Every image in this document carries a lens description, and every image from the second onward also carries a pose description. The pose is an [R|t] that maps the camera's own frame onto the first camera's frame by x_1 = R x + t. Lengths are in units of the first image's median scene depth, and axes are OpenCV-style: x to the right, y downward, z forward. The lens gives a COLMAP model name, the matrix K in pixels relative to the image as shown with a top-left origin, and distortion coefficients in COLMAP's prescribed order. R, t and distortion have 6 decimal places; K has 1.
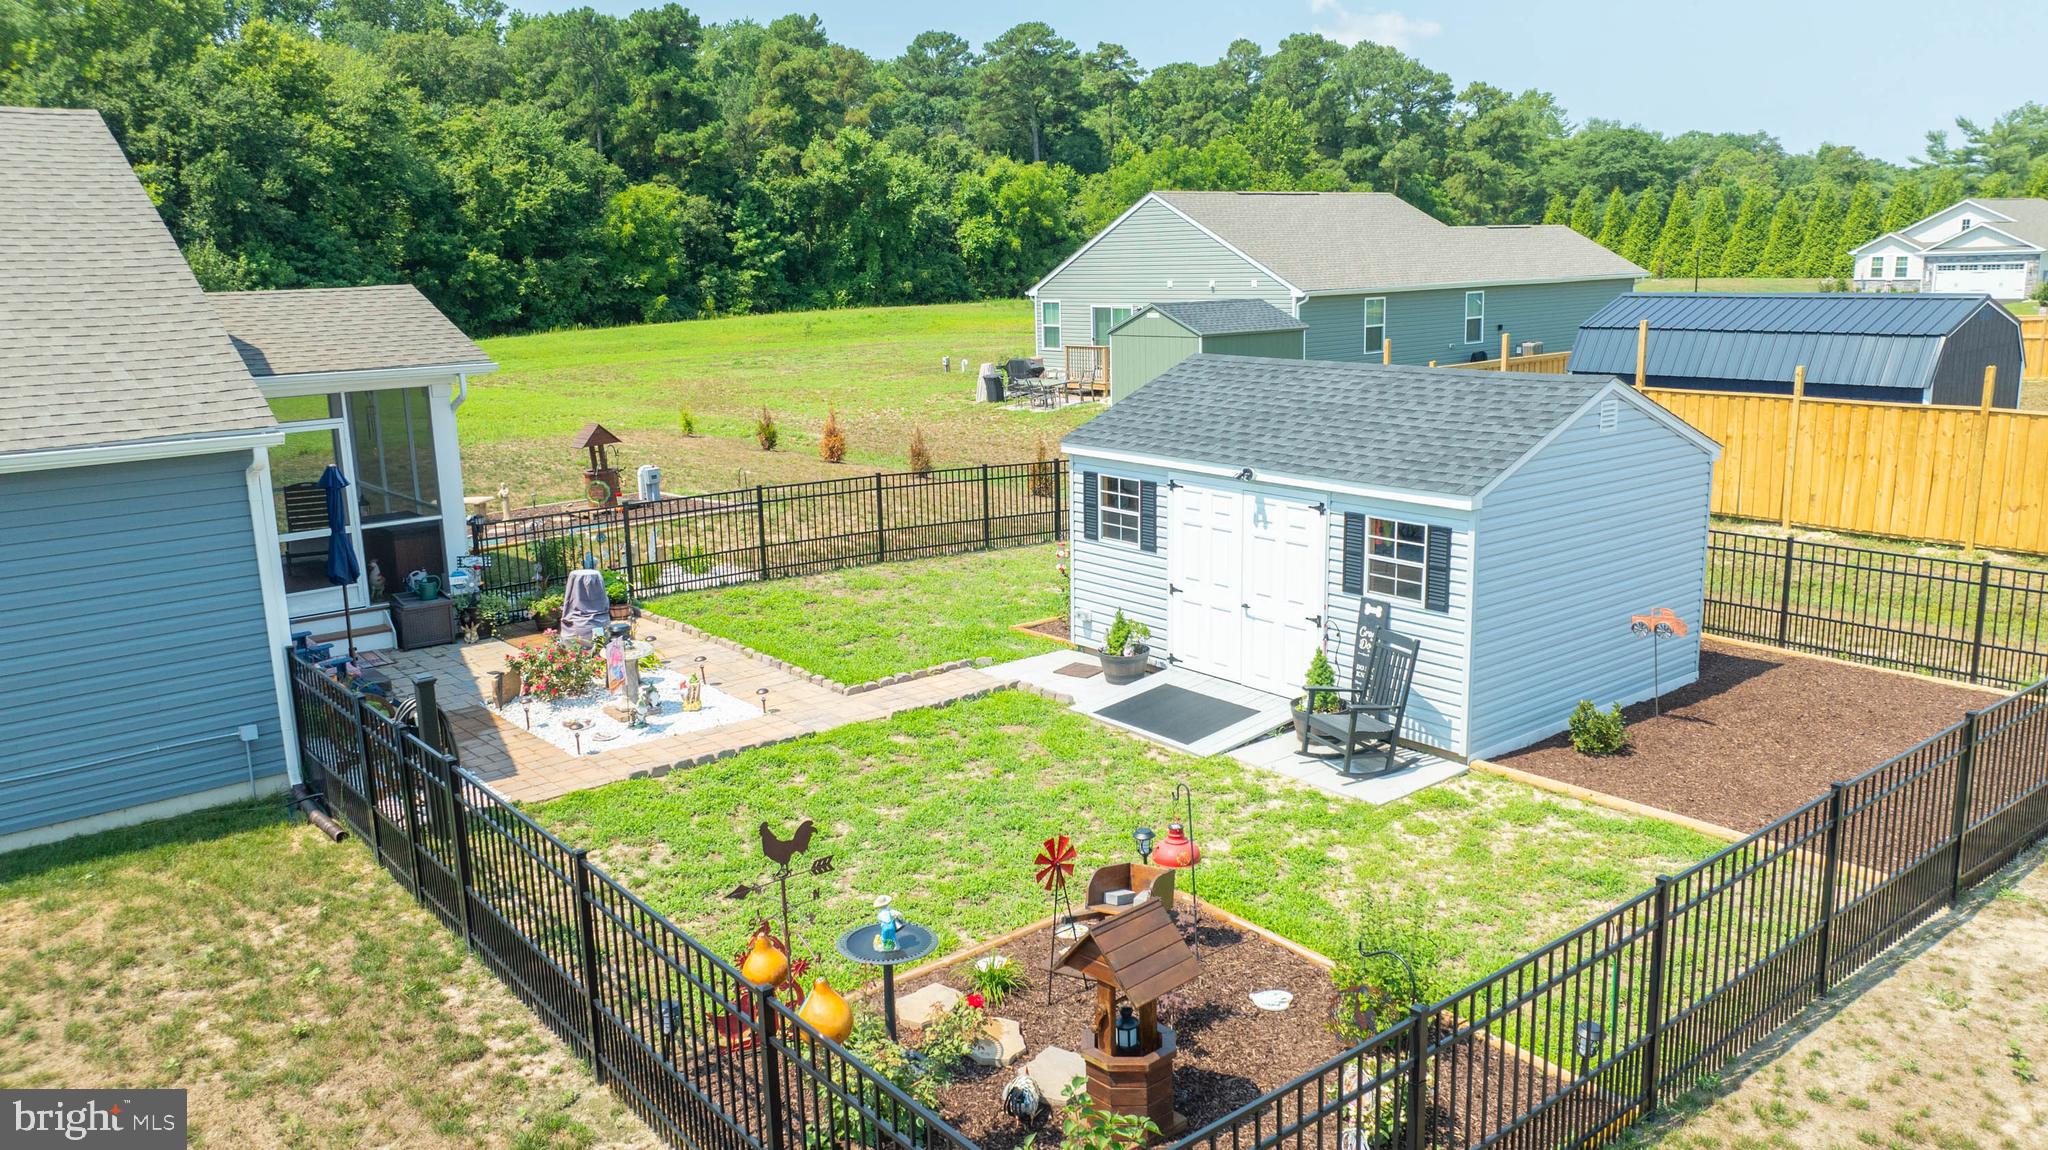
lens RADIAL K [[1512.0, 0, 1024.0], [0, 1512.0, 575.0], [0, 0, 1]] dist [-0.043479, 0.065077]
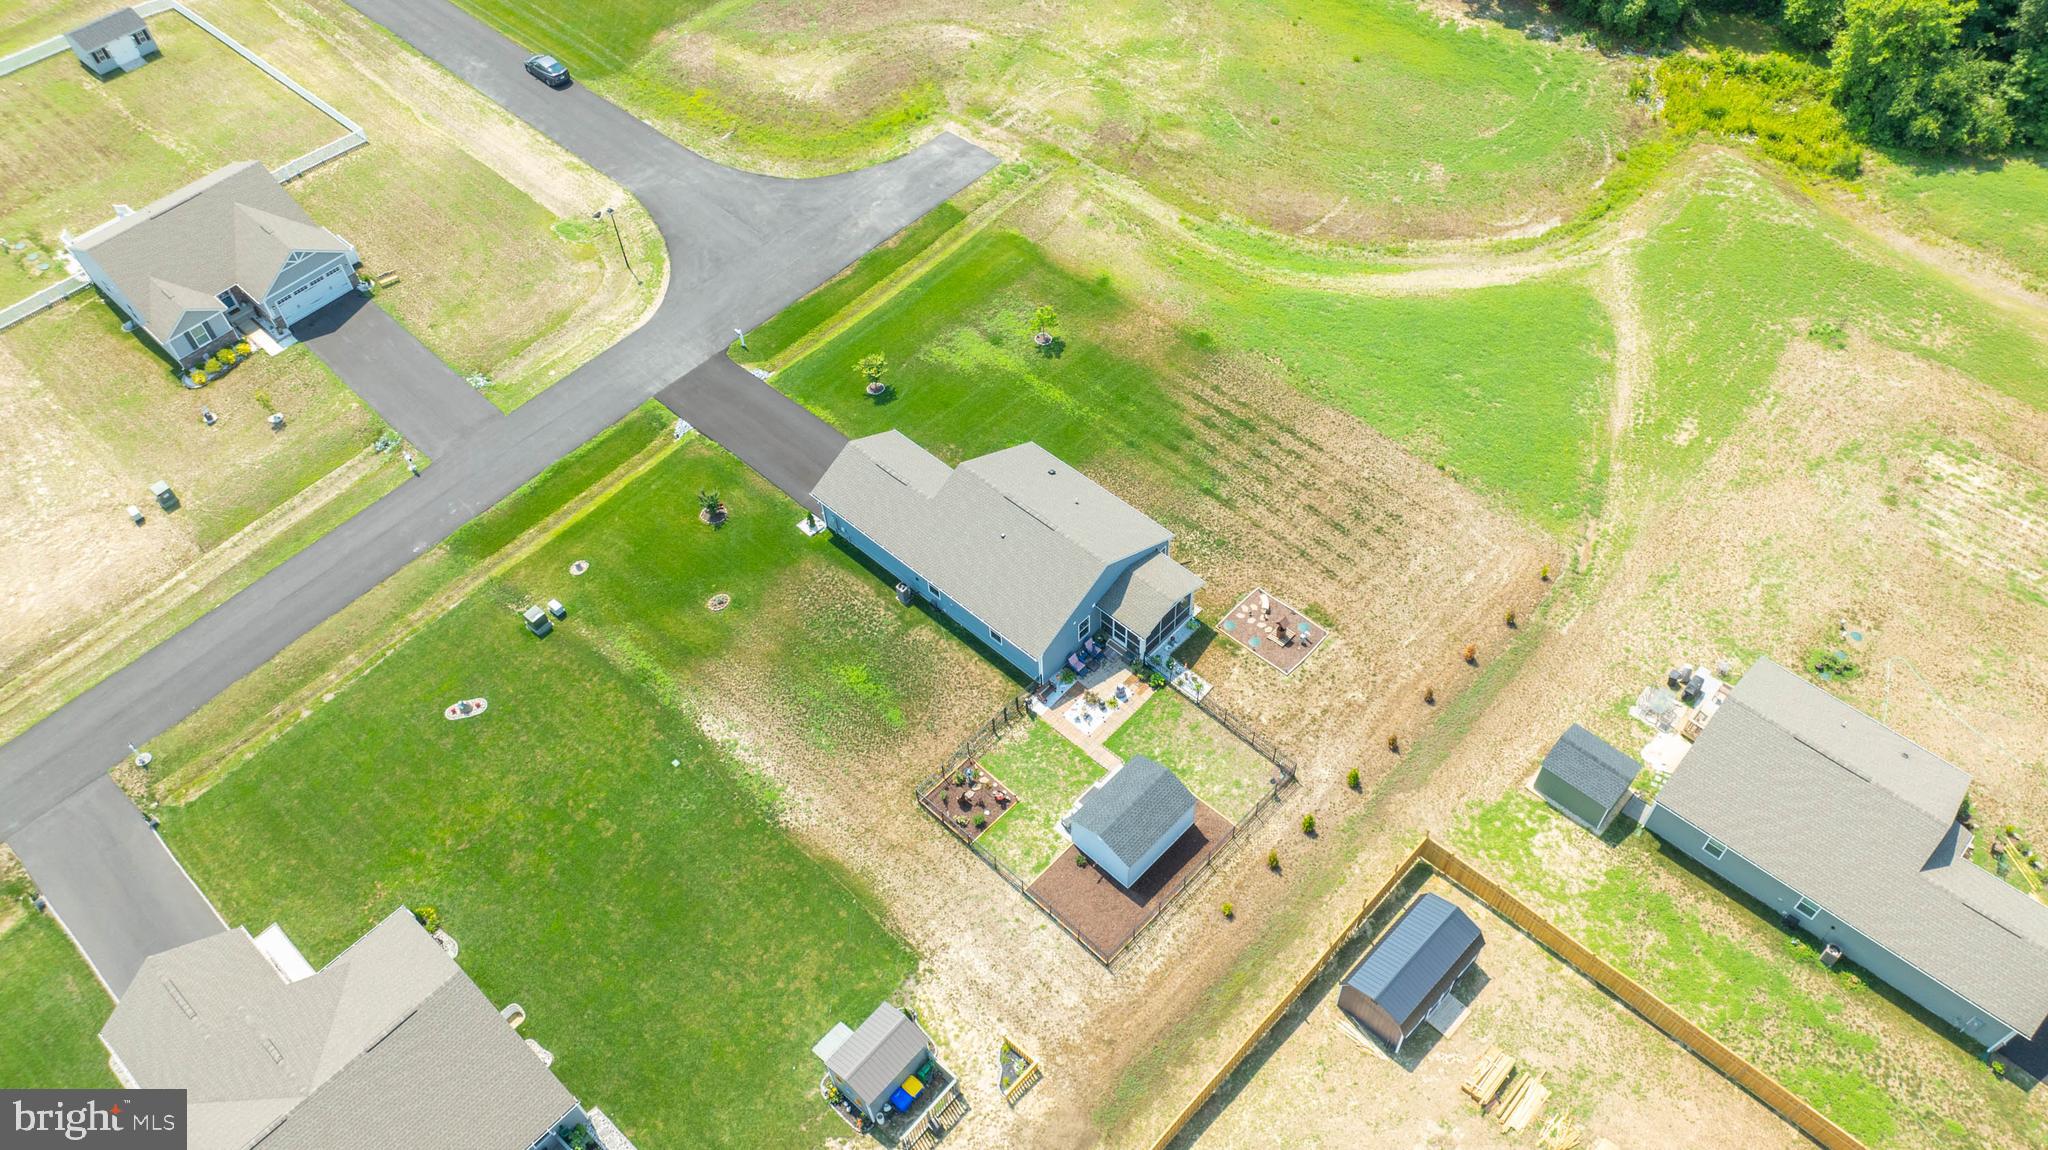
lens RADIAL K [[1512.0, 0, 1024.0], [0, 1512.0, 575.0], [0, 0, 1]] dist [-0.043479, 0.065077]
pose [[0.144533, 0.793480, -0.591185, 3.058891], [-0.197632, 0.608569, 0.768496, -5.257736], [0.969563, 0.005764, 0.244775, -0.711008]]
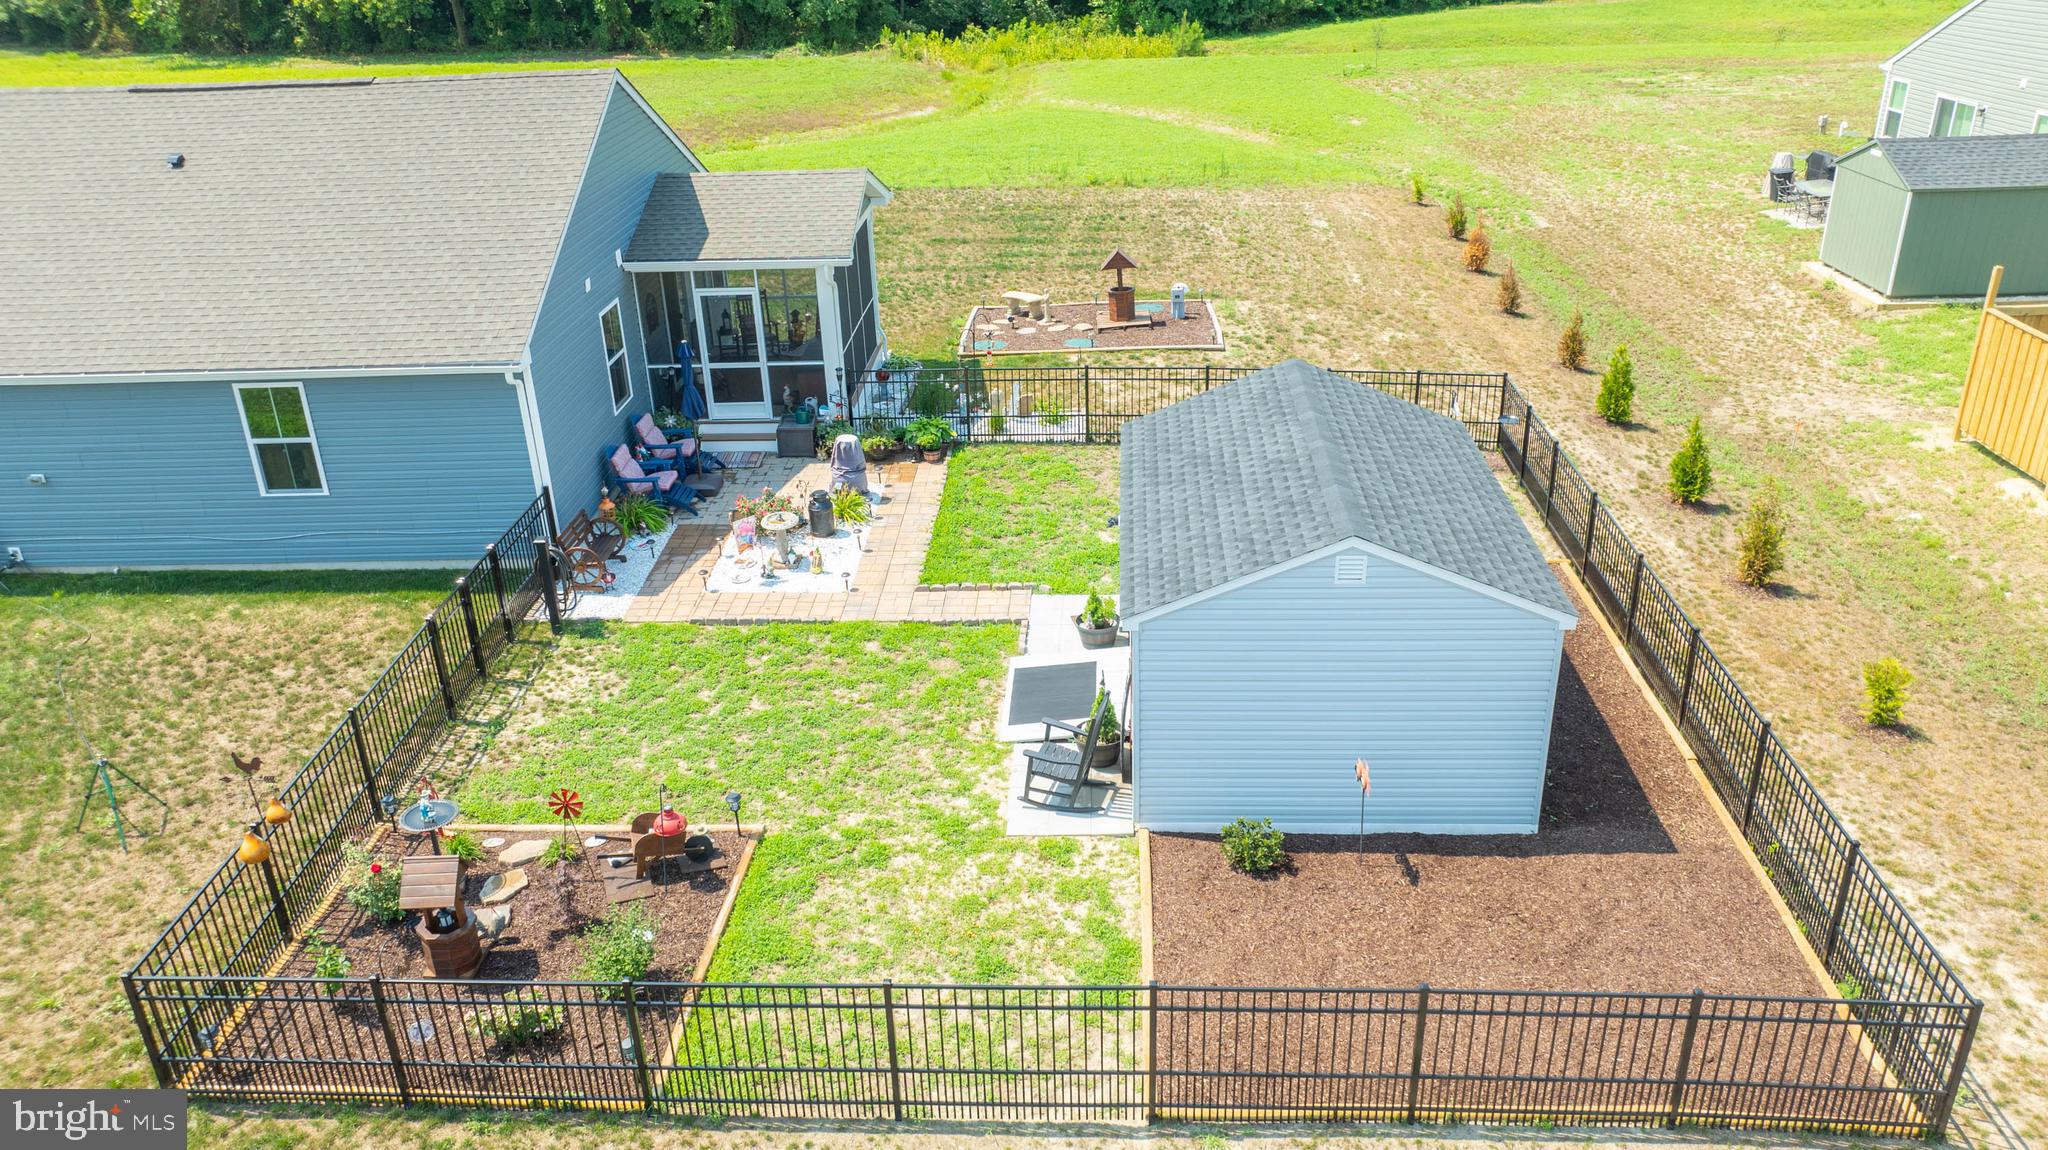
lens RADIAL K [[1512.0, 0, 1024.0], [0, 1512.0, 575.0], [0, 0, 1]] dist [-0.043479, 0.065077]
pose [[0.749123, 0.279983, -0.600353, 0.871582], [-0.124748, 0.949699, 0.287245, -0.381243], [0.650579, -0.140289, 0.746369, 0.109804]]
